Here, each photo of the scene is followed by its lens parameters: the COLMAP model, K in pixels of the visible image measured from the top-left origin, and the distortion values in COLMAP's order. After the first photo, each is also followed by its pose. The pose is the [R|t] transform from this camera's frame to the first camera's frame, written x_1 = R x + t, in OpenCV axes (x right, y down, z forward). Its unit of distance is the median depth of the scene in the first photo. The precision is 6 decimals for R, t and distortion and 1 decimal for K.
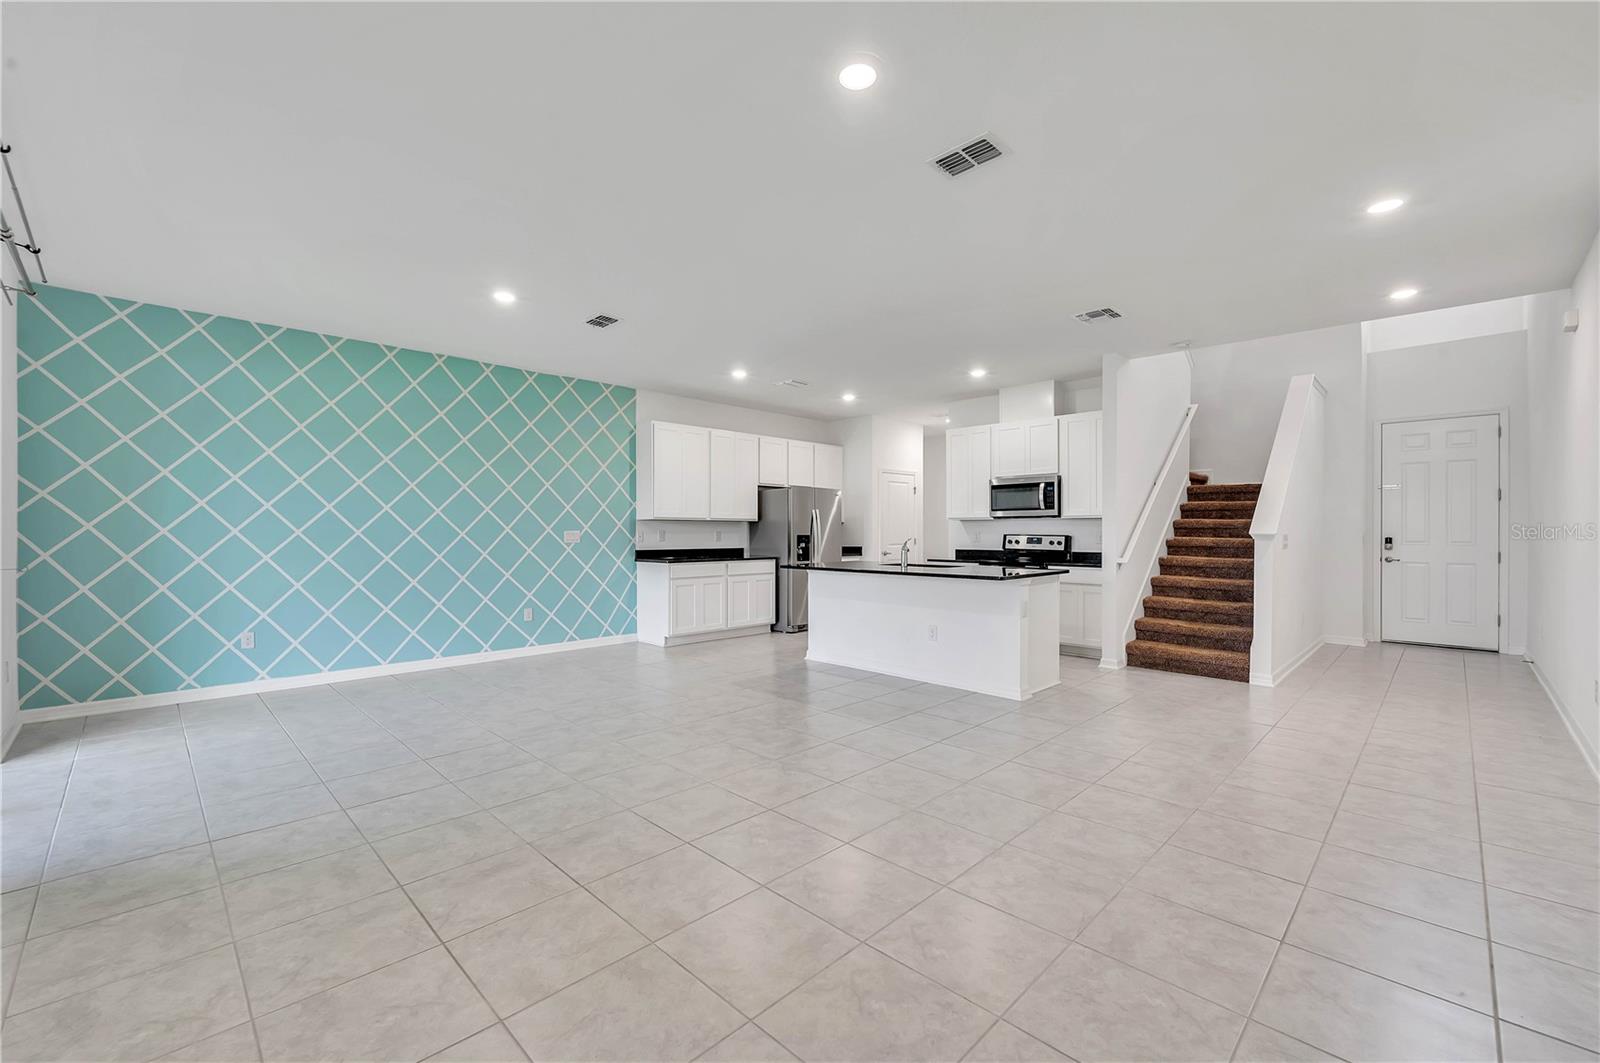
lens RADIAL K [[658.6, 0, 801.5], [0, 658.6, 534.8], [0, 0, 1]] dist [-0.003128, 0.000403]
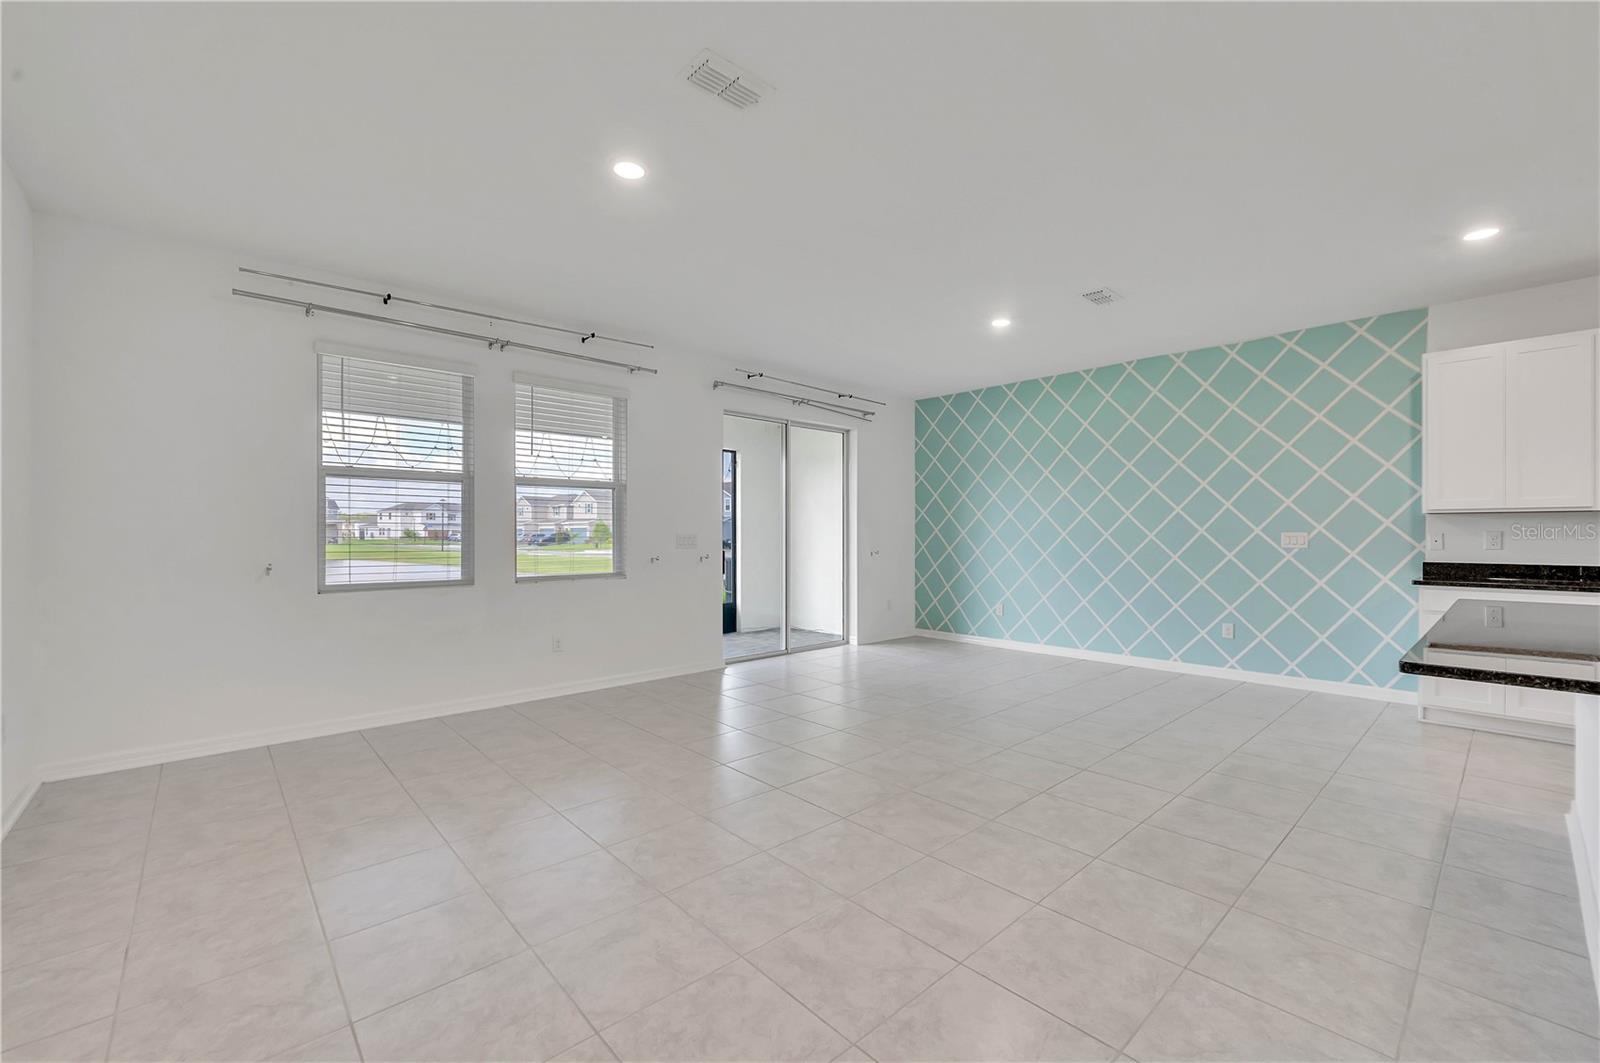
lens RADIAL K [[658.6, 0, 796.2], [0, 658.6, 536.5], [0, 0, 1]] dist [-0.003128, 0.000403]
pose [[-0.052674, 0.004152, -0.998603, 0.435508], [-0.003960, 0.999983, 0.004367, -0.002052], [0.998604, 0.004185, -0.052656, 0.456538]]
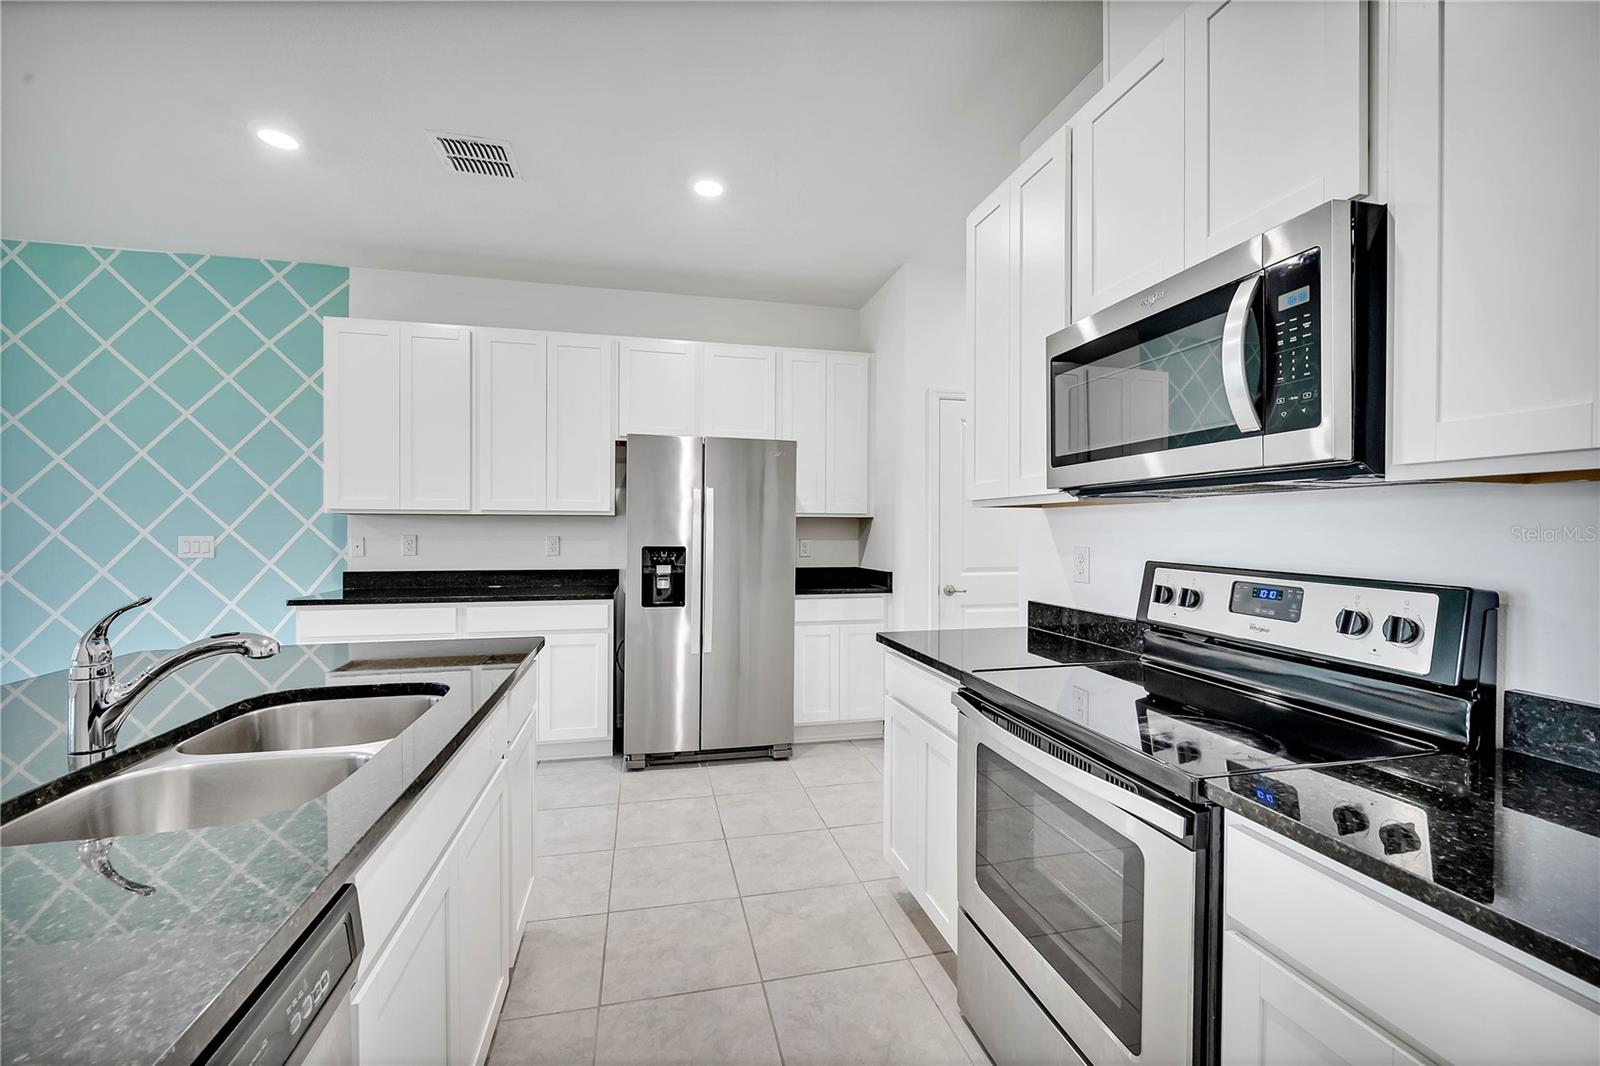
lens RADIAL K [[658.6, 0, 801.1], [0, 658.6, 529.9], [0, 0, 1]] dist [-0.003128, 0.000403]
pose [[0.847503, 0.003922, -0.530776, 0.358687], [-0.004633, 0.999989, -0.000009, -0.012874], [0.530771, 0.002467, 0.847512, 0.792159]]
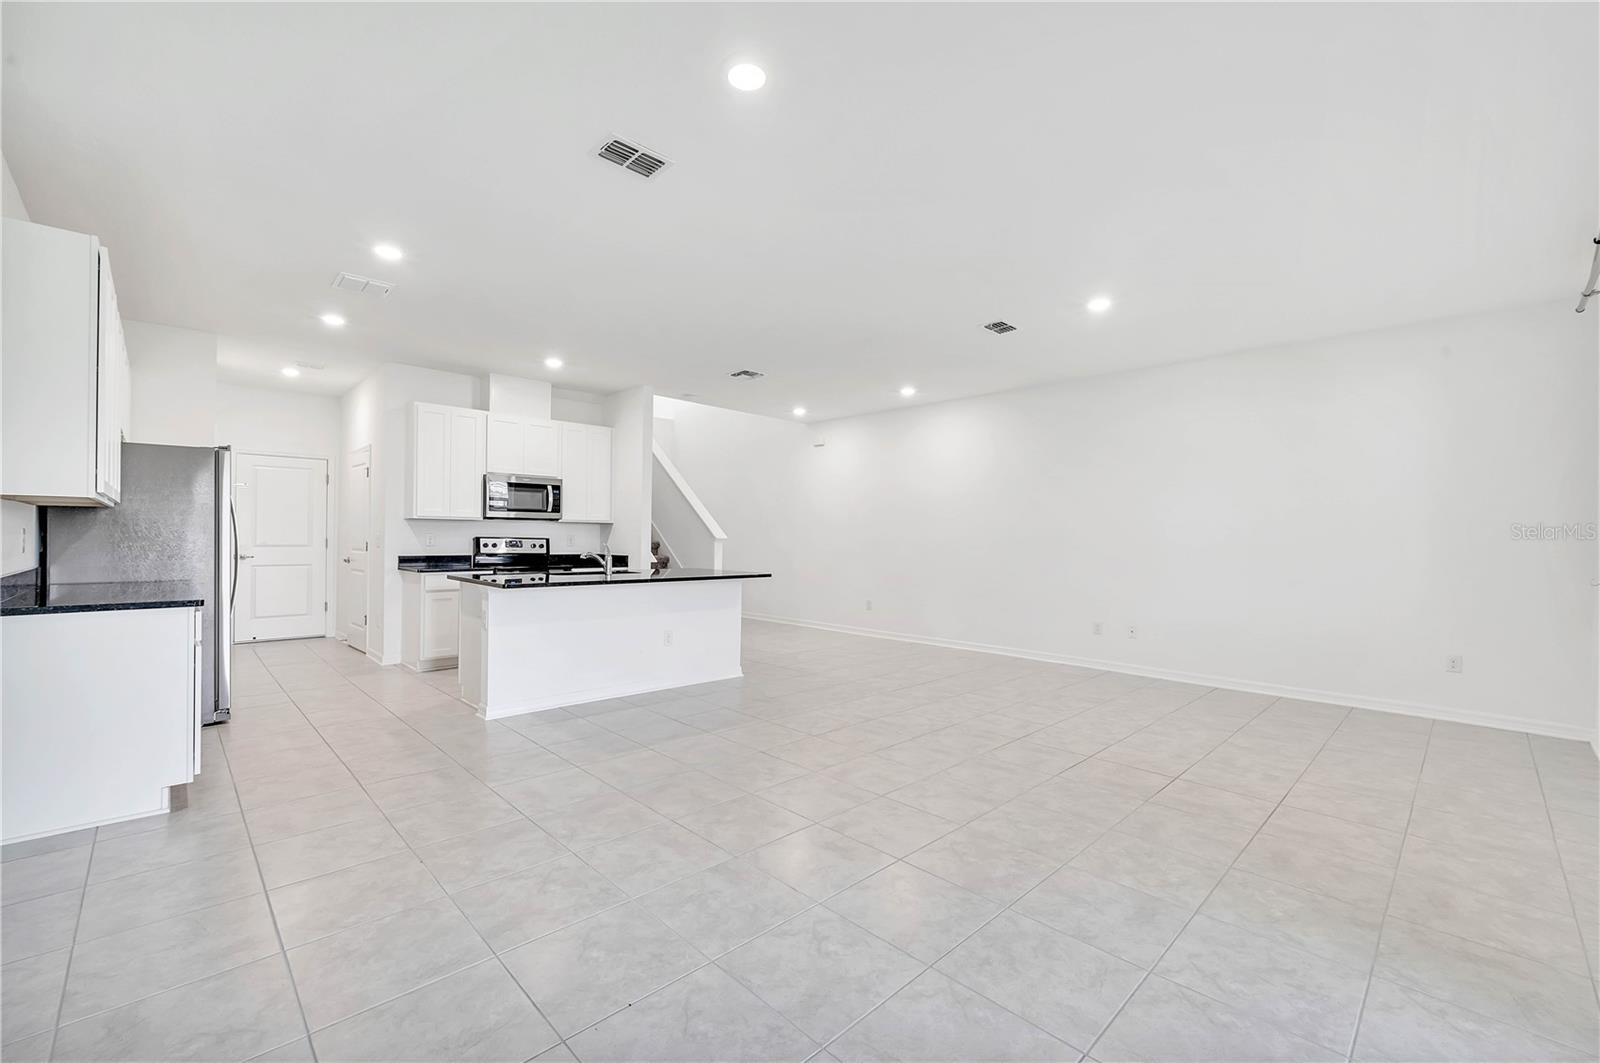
lens RADIAL K [[658.6, 0, 800.2], [0, 658.6, 533.9], [0, 0, 1]] dist [-0.003128, 0.000403]
pose [[0.020430, 0.006591, 0.999770, -0.611062], [-0.007394, 0.999952, -0.006442, -0.002585], [-0.999764, -0.007261, 0.020478, 0.602846]]
